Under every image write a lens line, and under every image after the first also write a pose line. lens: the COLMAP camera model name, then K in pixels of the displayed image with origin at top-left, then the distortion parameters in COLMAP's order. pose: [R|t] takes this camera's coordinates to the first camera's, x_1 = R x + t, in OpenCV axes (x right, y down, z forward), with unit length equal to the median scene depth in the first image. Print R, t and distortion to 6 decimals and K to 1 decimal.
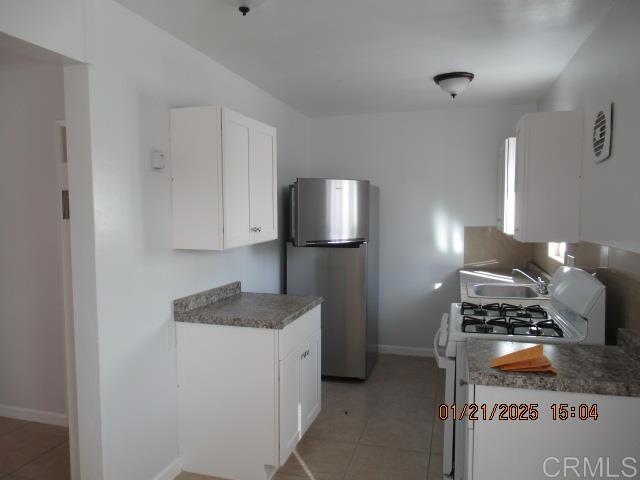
lens RADIAL K [[468.4, 0, 320.0], [0, 468.4, 240.0], [0, 0, 1]] dist [0.004753, 0.003866]
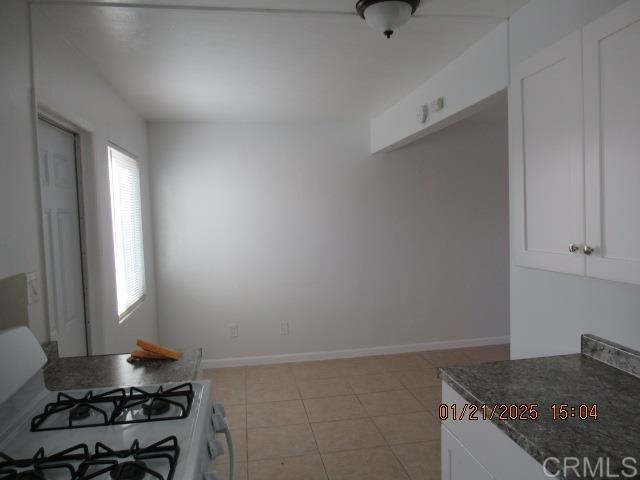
lens RADIAL K [[468.4, 0, 320.0], [0, 468.4, 240.0], [0, 0, 1]] dist [0.004753, 0.003866]
pose [[-0.898907, 0.048718, -0.435422, 0.361644], [-0.001005, 0.993567, 0.113243, -0.096128], [0.438138, 0.102232, -0.893075, 1.418873]]
